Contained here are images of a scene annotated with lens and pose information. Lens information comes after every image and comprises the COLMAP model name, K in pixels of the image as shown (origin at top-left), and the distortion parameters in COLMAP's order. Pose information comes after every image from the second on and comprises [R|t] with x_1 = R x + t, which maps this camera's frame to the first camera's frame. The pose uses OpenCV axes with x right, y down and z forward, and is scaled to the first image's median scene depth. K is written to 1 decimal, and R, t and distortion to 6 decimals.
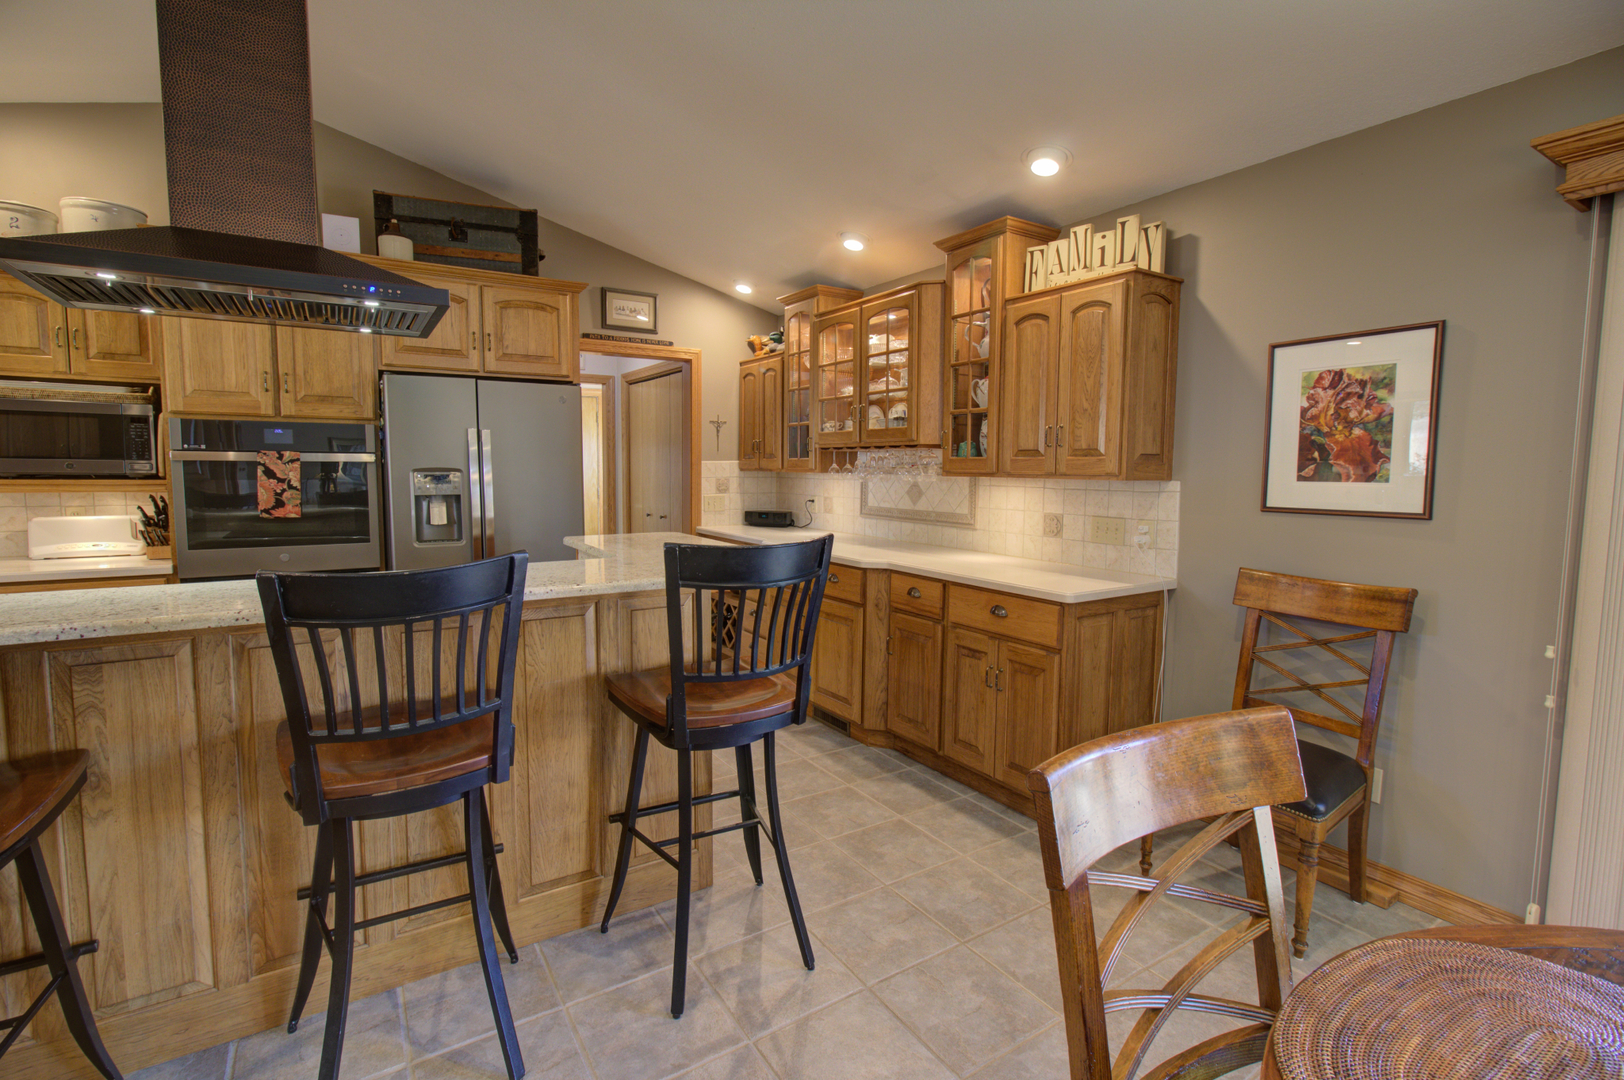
lens RADIAL K [[739.8, 0, 804.2], [0, 739.8, 526.1], [0, 0, 1]] dist [-0.009759, 0.002500]
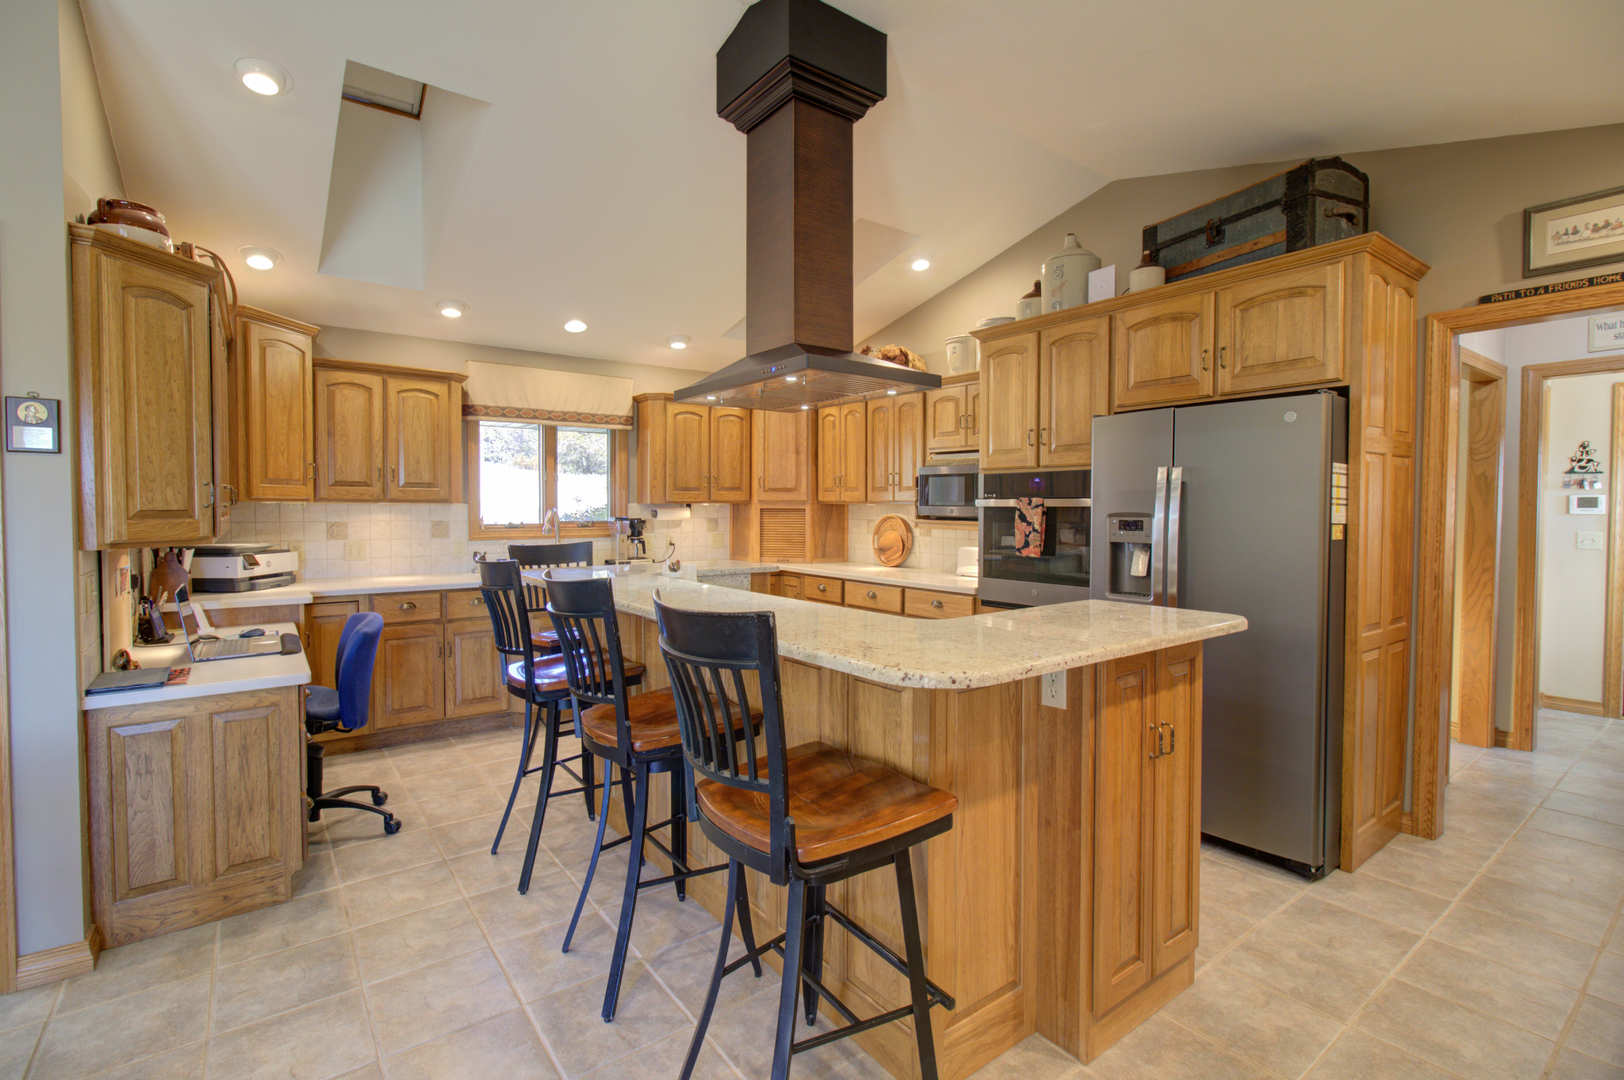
lens RADIAL K [[739.8, 0, 799.0], [0, 739.8, 529.7], [0, 0, 1]] dist [-0.009759, 0.002500]
pose [[0.073609, 0.023530, -0.997010, 0.394369], [-0.080897, 0.996568, 0.017547, -0.044125], [0.994001, 0.079364, 0.075260, 0.564616]]
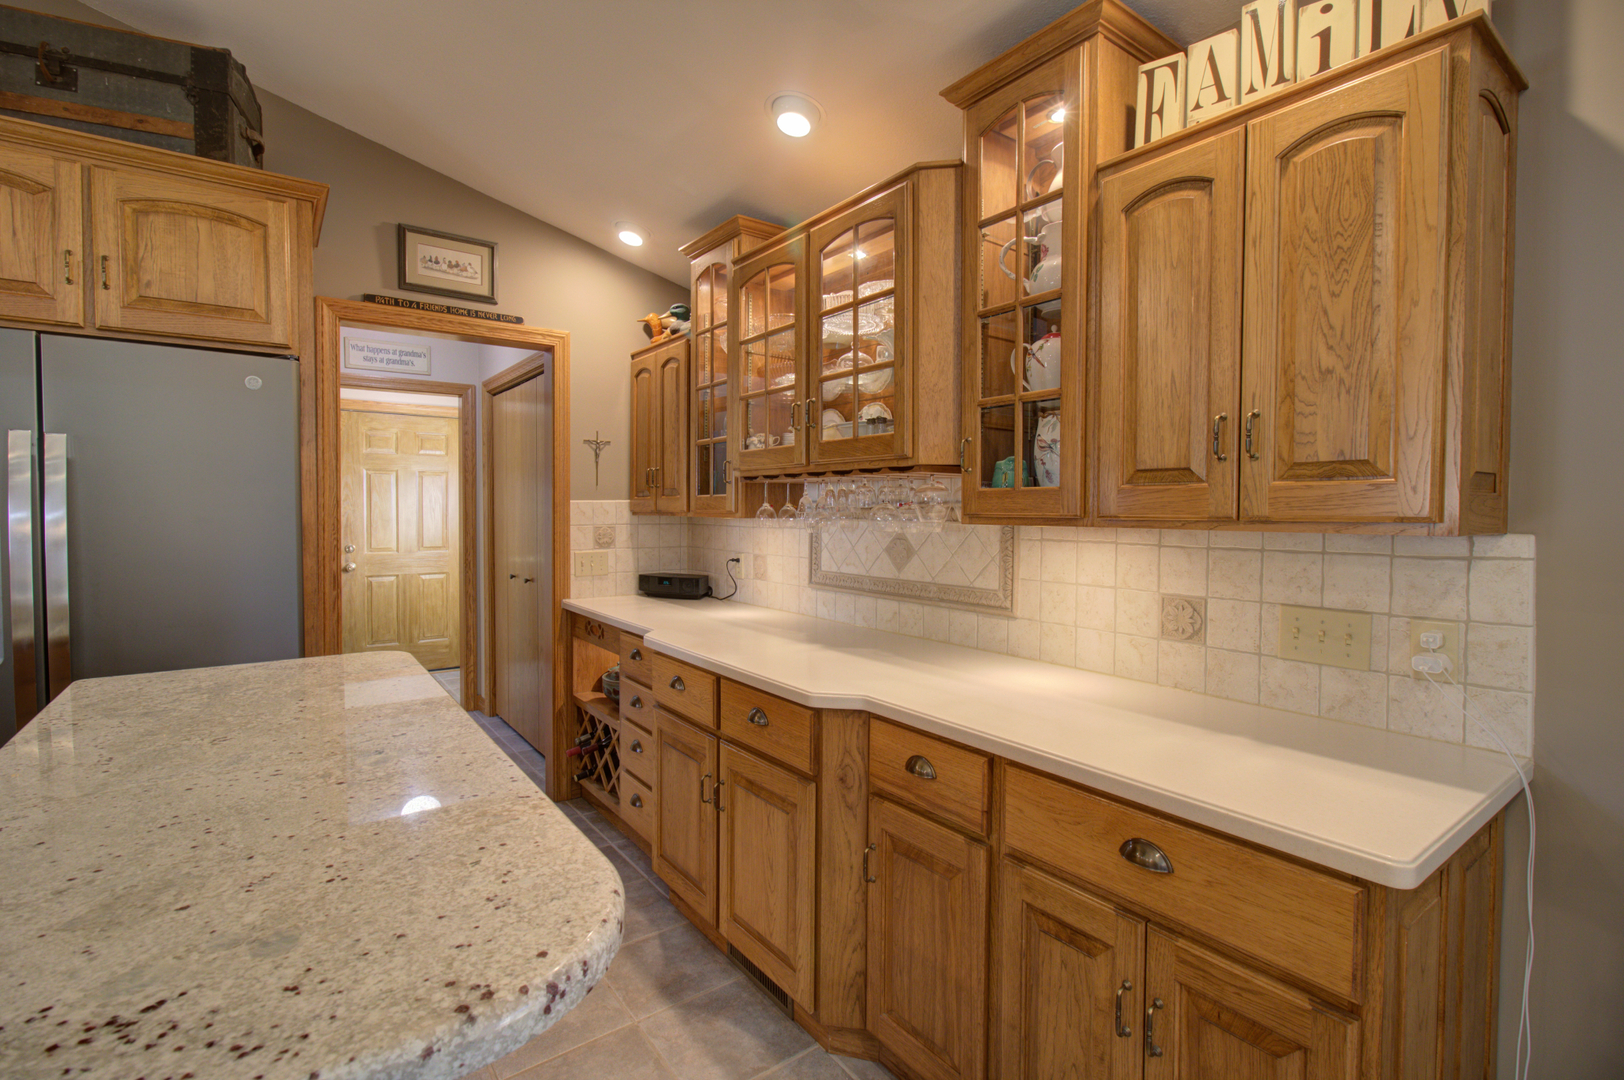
lens RADIAL K [[739.8, 0, 810.5], [0, 739.8, 533.7], [0, 0, 1]] dist [-0.009759, 0.002500]
pose [[0.997199, -0.004093, 0.074682, 0.040979], [0.007707, 0.998809, -0.048171, -0.038031], [-0.074395, 0.048612, 0.996043, 0.512812]]
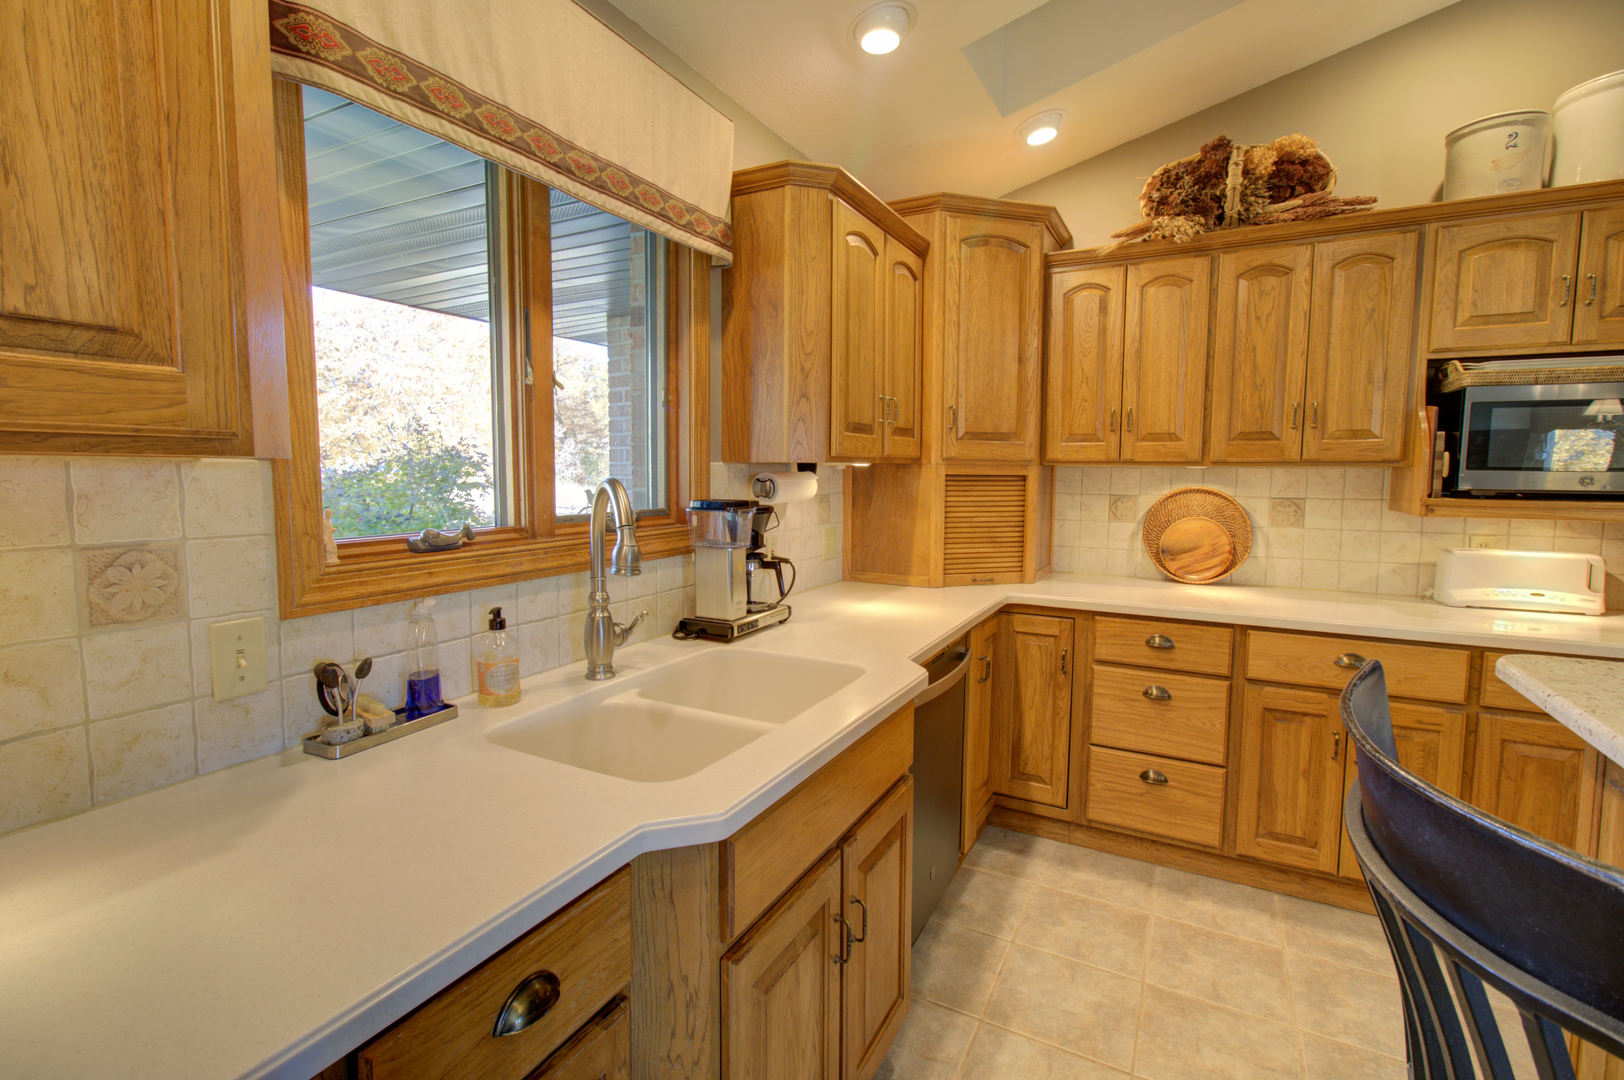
lens RADIAL K [[739.8, 0, 808.1], [0, 739.8, 529.3], [0, 0, 1]] dist [-0.009759, 0.002500]
pose [[0.489760, 0.061807, -0.869664, -0.717594], [-0.067226, 0.997192, 0.033012, -0.012173], [0.869262, 0.042296, 0.492539, 0.061423]]
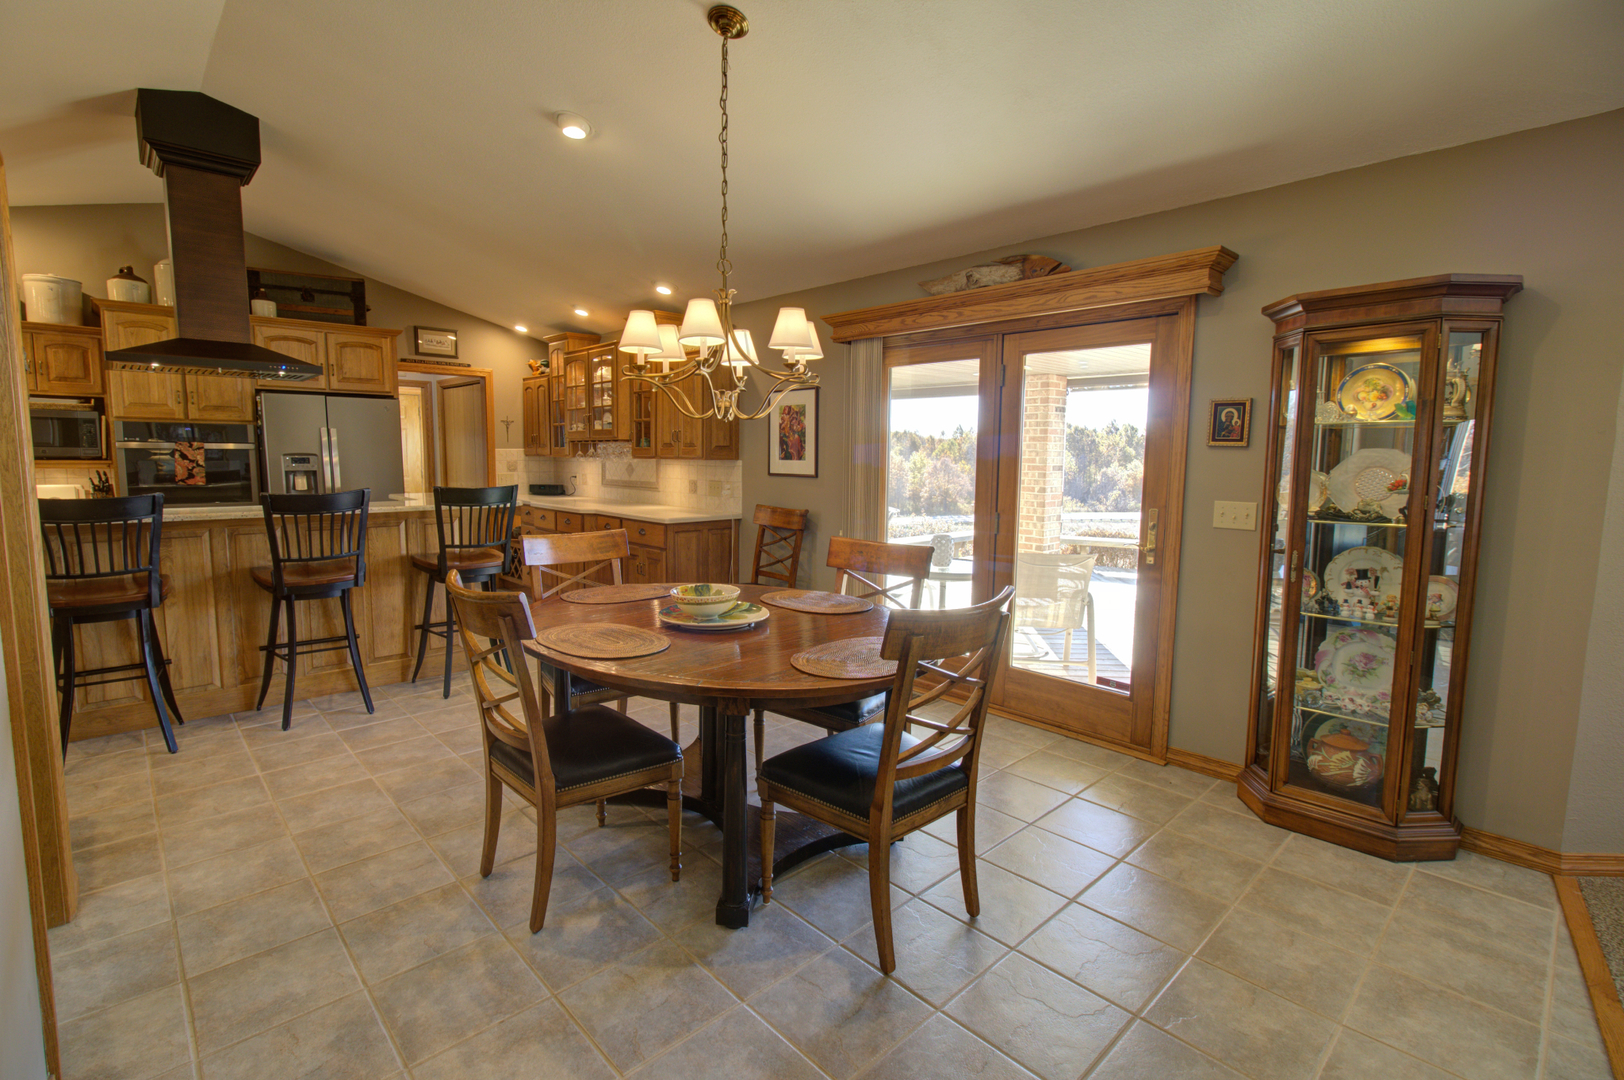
lens RADIAL K [[739.8, 0, 793.3], [0, 739.8, 532.4], [0, 0, 1]] dist [-0.009759, 0.002500]
pose [[0.983878, -0.016966, 0.178034, 0.259946], [0.012038, 0.999515, 0.028721, 0.058945], [-0.178435, -0.026115, 0.983605, -0.758252]]
